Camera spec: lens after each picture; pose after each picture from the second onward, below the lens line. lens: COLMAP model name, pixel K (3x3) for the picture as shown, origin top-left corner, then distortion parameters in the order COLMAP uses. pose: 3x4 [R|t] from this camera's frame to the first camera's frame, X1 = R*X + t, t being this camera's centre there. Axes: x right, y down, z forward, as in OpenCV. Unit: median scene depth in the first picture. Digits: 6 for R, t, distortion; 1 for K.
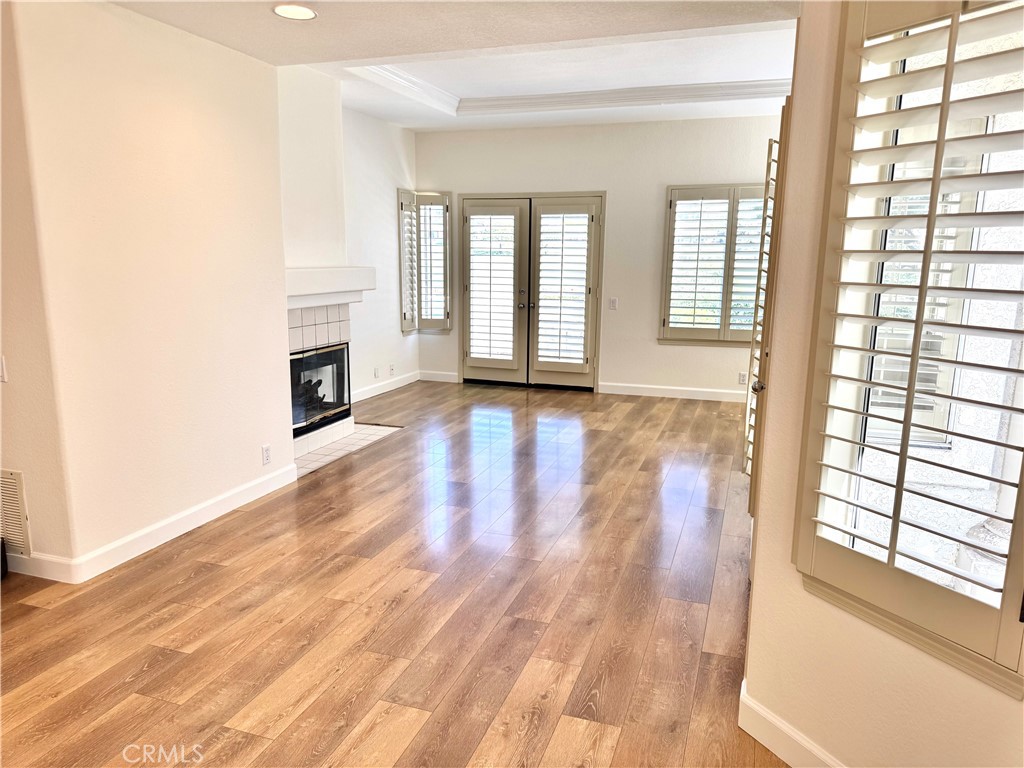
lens RADIAL K [[722.4, 0, 508.7], [0, 722.4, 383.3], [0, 0, 1]] dist [0.059569, -0.079172]
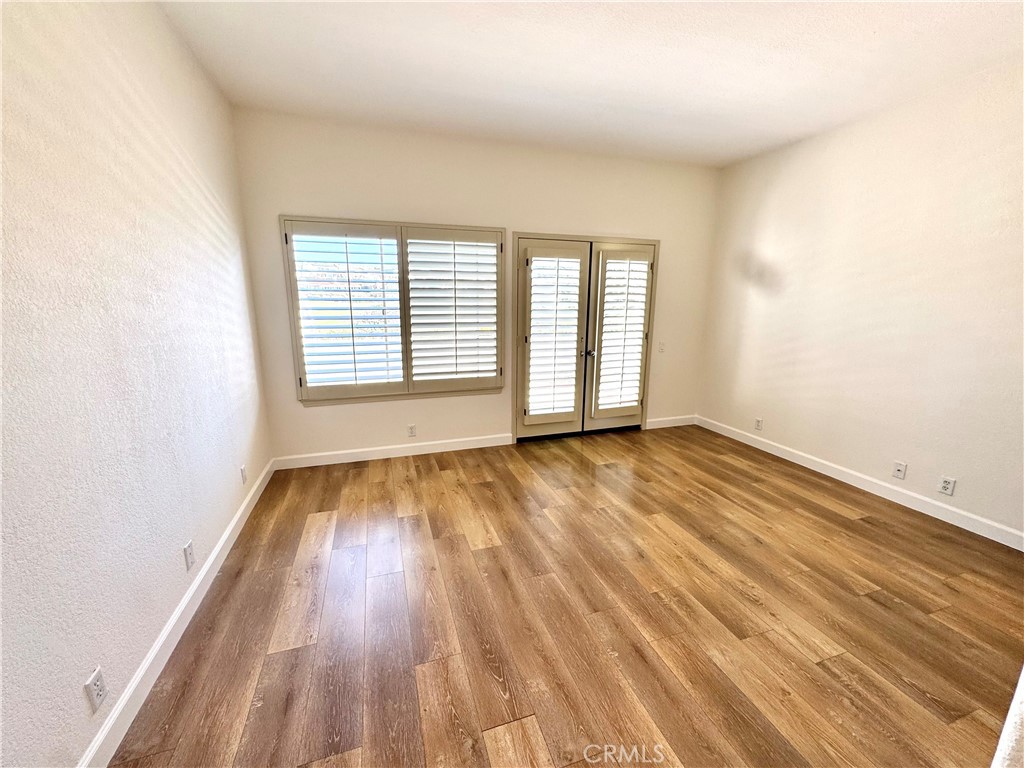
lens RADIAL K [[410.0, 0, 513.4], [0, 410.0, 381.9], [0, 0, 1]] dist [-0.003936, 0.000480]
pose [[0.794718, -0.127446, 0.593448, -0.557823], [0.108416, 0.991790, 0.067806, -0.172799], [-0.597217, 0.010453, 0.802011, 0.903625]]
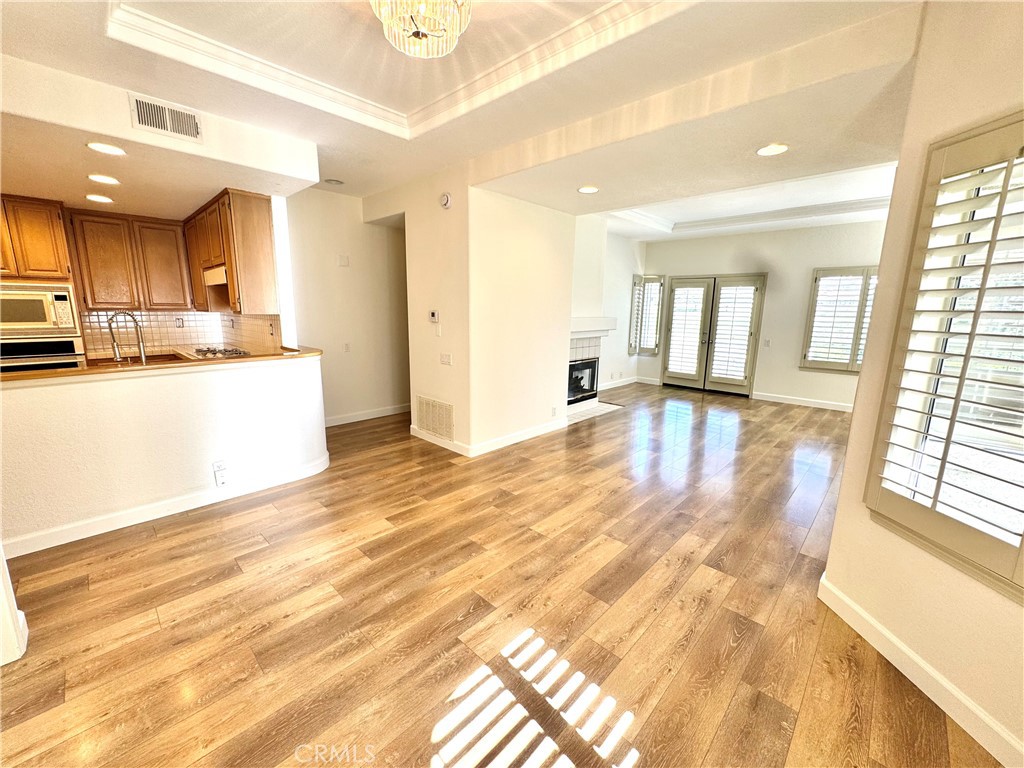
lens RADIAL K [[410.0, 0, 510.8], [0, 410.0, 384.4], [0, 0, 1]] dist [-0.003936, 0.000480]
pose [[0.909322, 0.080116, -0.408308, 0.009147], [-0.079469, 0.996664, 0.018578, 0.011301], [0.408434, 0.015554, 0.912655, -0.059931]]
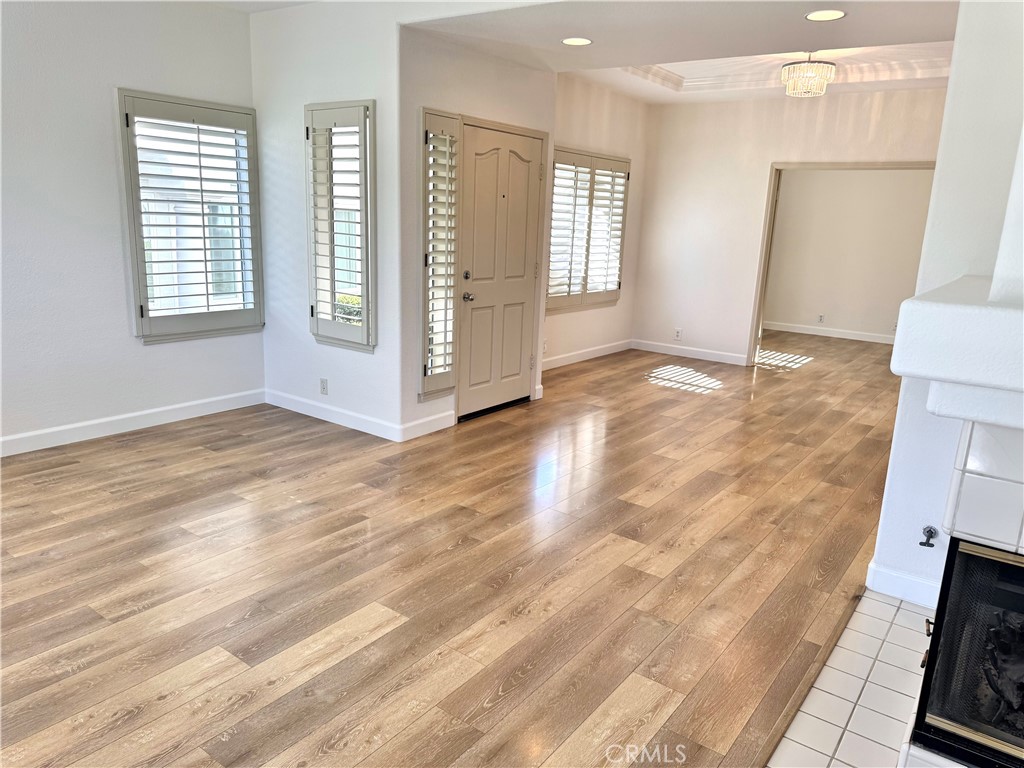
lens RADIAL K [[722.4, 0, 508.5], [0, 722.4, 385.1], [0, 0, 1]] dist [0.059569, -0.079172]
pose [[-0.952935, -0.117645, 0.279420, -0.127680], [0.002284, 0.918830, 0.394647, -0.262377], [-0.303167, 0.376711, -0.875316, 1.418971]]
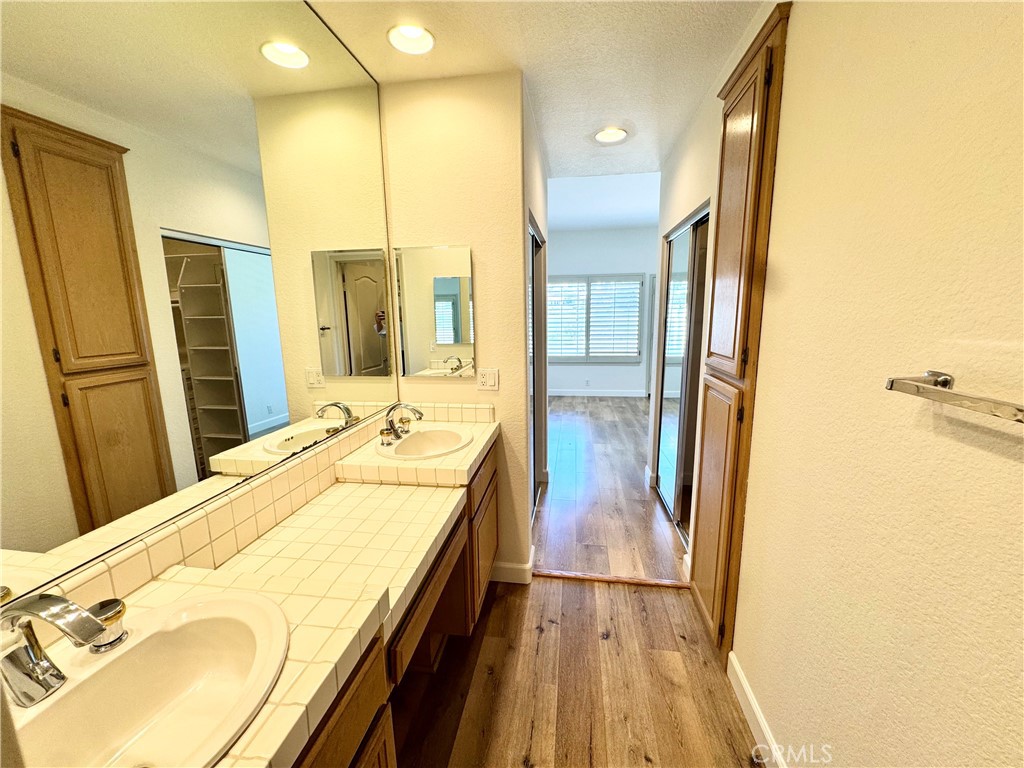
lens RADIAL K [[410.0, 0, 511.7], [0, 410.0, 386.0], [0, 0, 1]] dist [-0.003936, 0.000480]
pose [[0.983758, -0.056462, 0.170387, -0.760682], [0.055187, 0.998401, 0.012214, -0.077621], [-0.170805, -0.002612, 0.985301, 0.297651]]
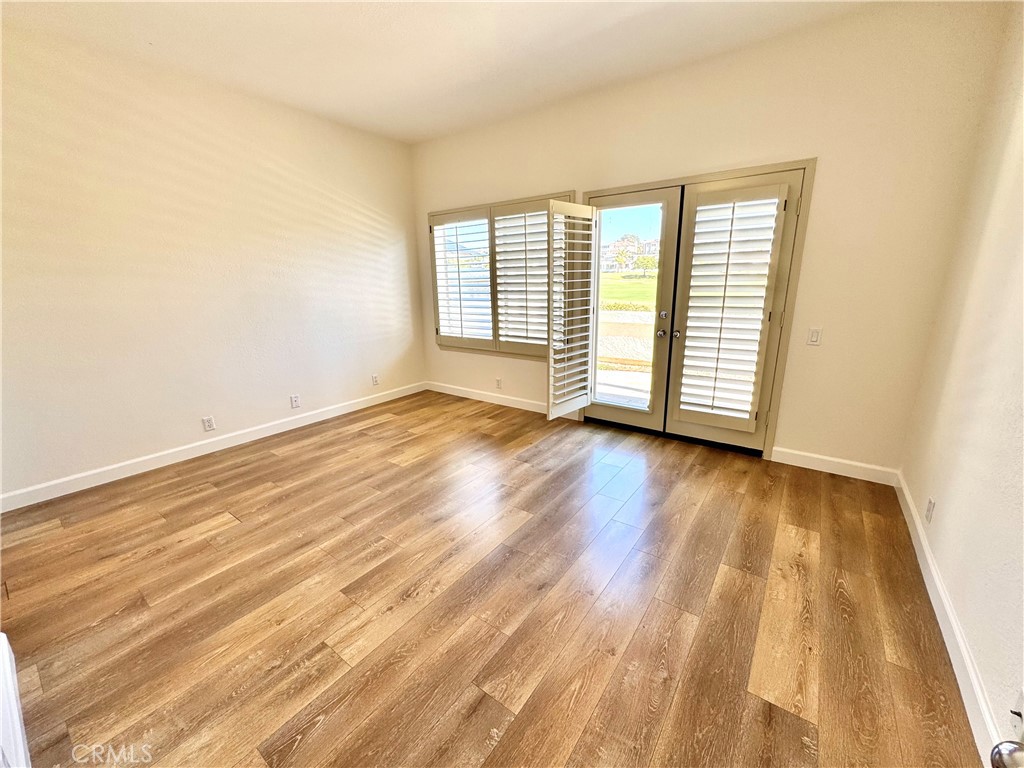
lens RADIAL K [[410.0, 0, 511.6], [0, 410.0, 382.0], [0, 0, 1]] dist [-0.003936, 0.000480]
pose [[0.955063, 0.046234, -0.292776, -0.006302], [-0.024150, 0.996614, 0.078600, -0.128014], [0.295419, -0.067997, 0.952945, 0.787377]]
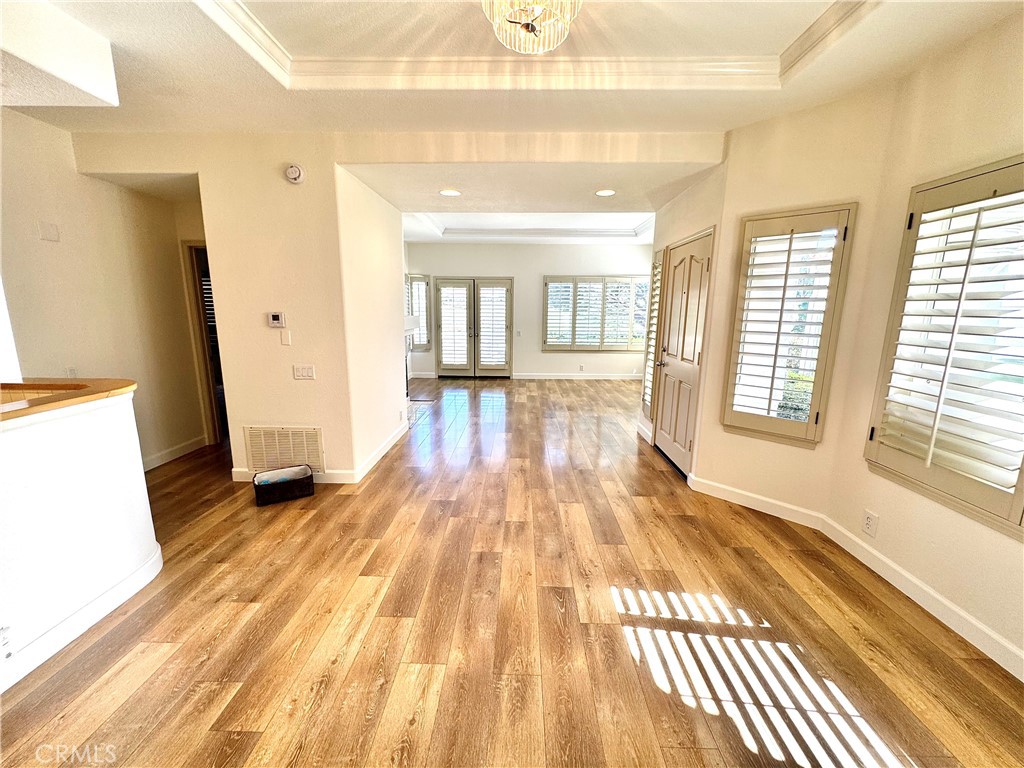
lens RADIAL K [[410.0, 0, 512.4], [0, 410.0, 383.6], [0, 0, 1]] dist [-0.003936, 0.000480]
pose [[0.951453, -0.057783, 0.302323, -0.308912], [0.055678, 0.998327, 0.015583, 0.012187], [-0.302718, 0.002006, 0.953078, -0.088660]]
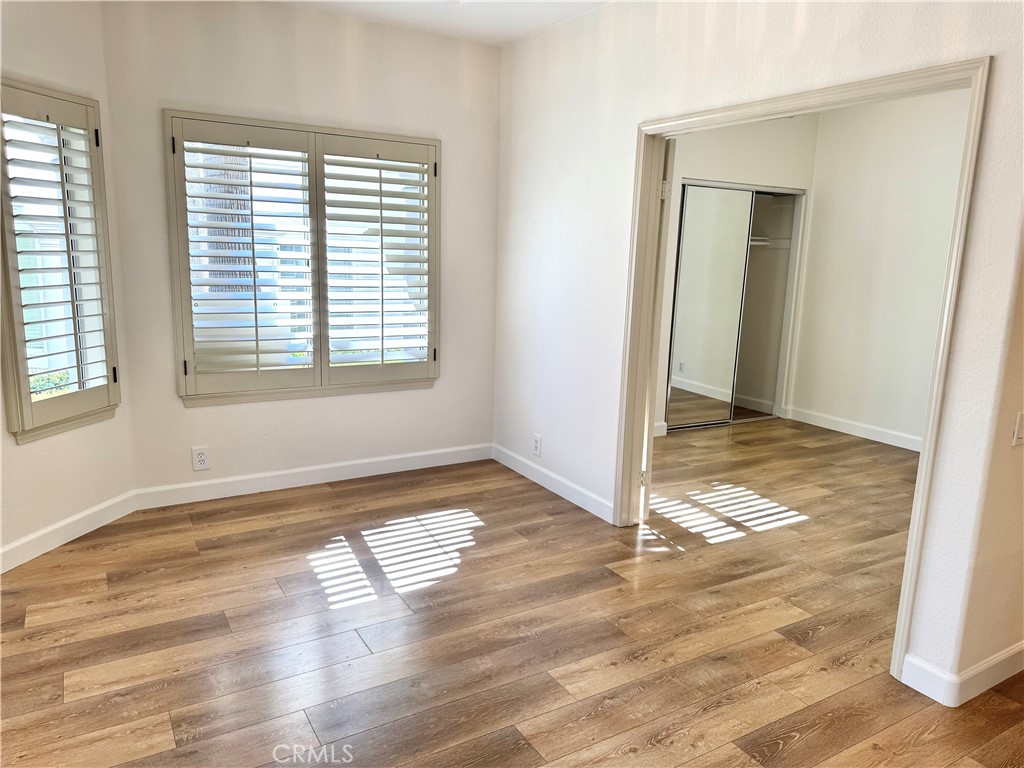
lens RADIAL K [[722.4, 0, 512.1], [0, 722.4, 382.8], [0, 0, 1]] dist [0.059569, -0.079172]
pose [[-0.767657, -0.156217, 0.621529, -0.527935], [0.076021, 0.940790, 0.330356, -0.110130], [-0.636336, 0.300850, -0.710328, 0.531097]]
